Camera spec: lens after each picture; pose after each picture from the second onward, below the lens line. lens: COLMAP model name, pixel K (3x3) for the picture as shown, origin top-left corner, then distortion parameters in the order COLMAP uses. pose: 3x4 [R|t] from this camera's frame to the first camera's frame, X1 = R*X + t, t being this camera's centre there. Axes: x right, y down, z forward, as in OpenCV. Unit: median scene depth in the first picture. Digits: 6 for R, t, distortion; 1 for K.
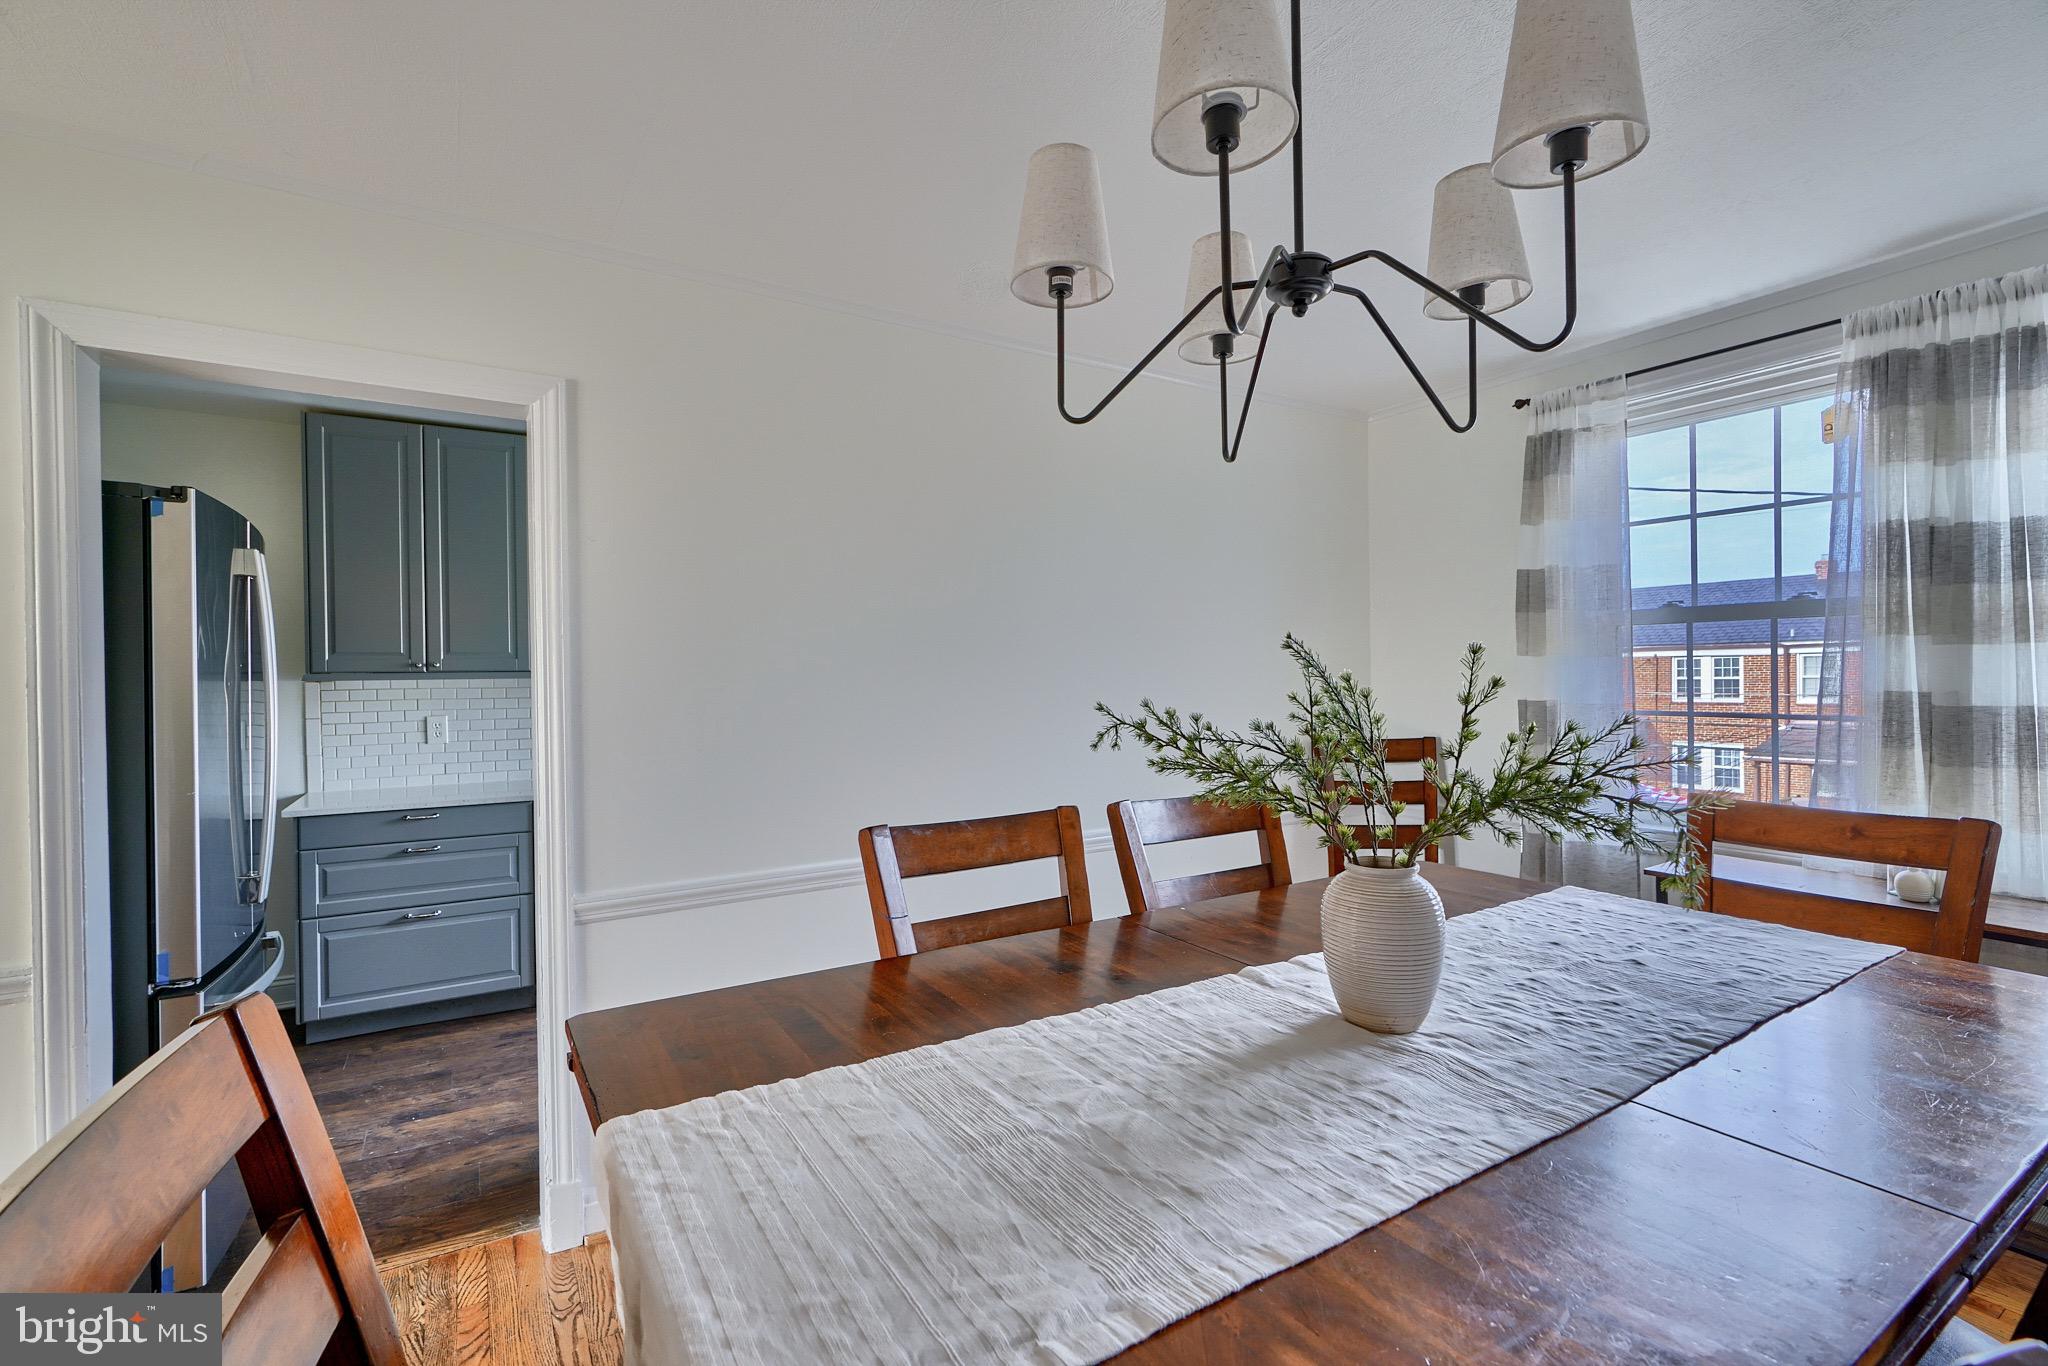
lens RADIAL K [[928.5, 0, 1027.6], [0, 928.5, 684.7], [0, 0, 1]] dist [-0.012699, 0.005592]
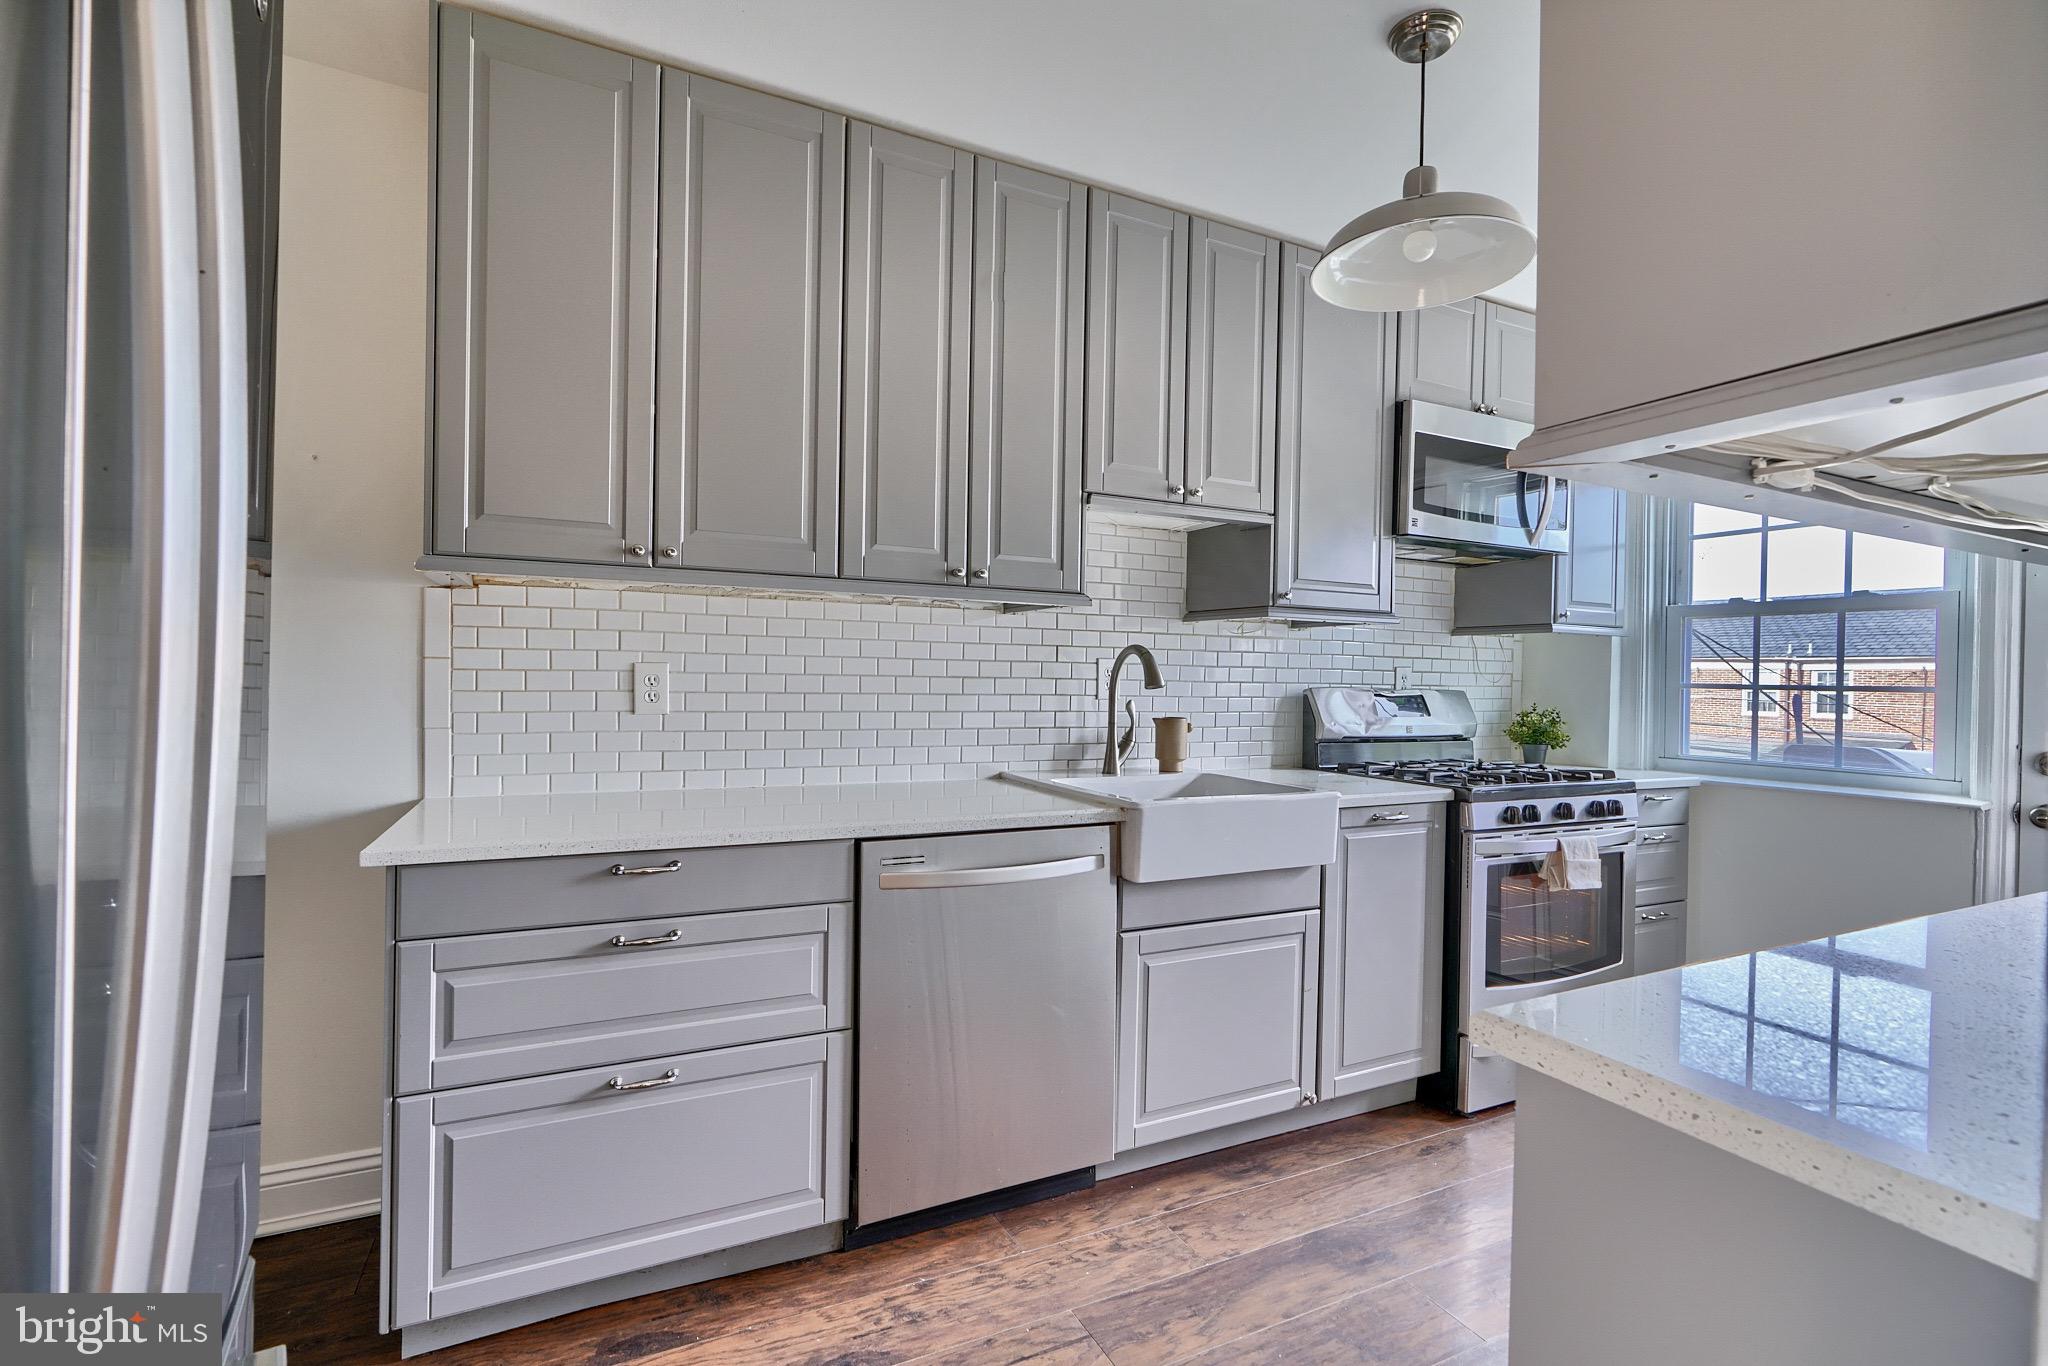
lens RADIAL K [[869.3, 0, 1007.8], [0, 869.3, 677.1], [0, 0, 1]] dist [-0.008238, 0.000076]
pose [[0.996153, 0.022948, -0.084574, -0.437773], [-0.023513, 0.999707, -0.005698, 0.045435], [0.084419, 0.007665, 0.996401, 0.575375]]
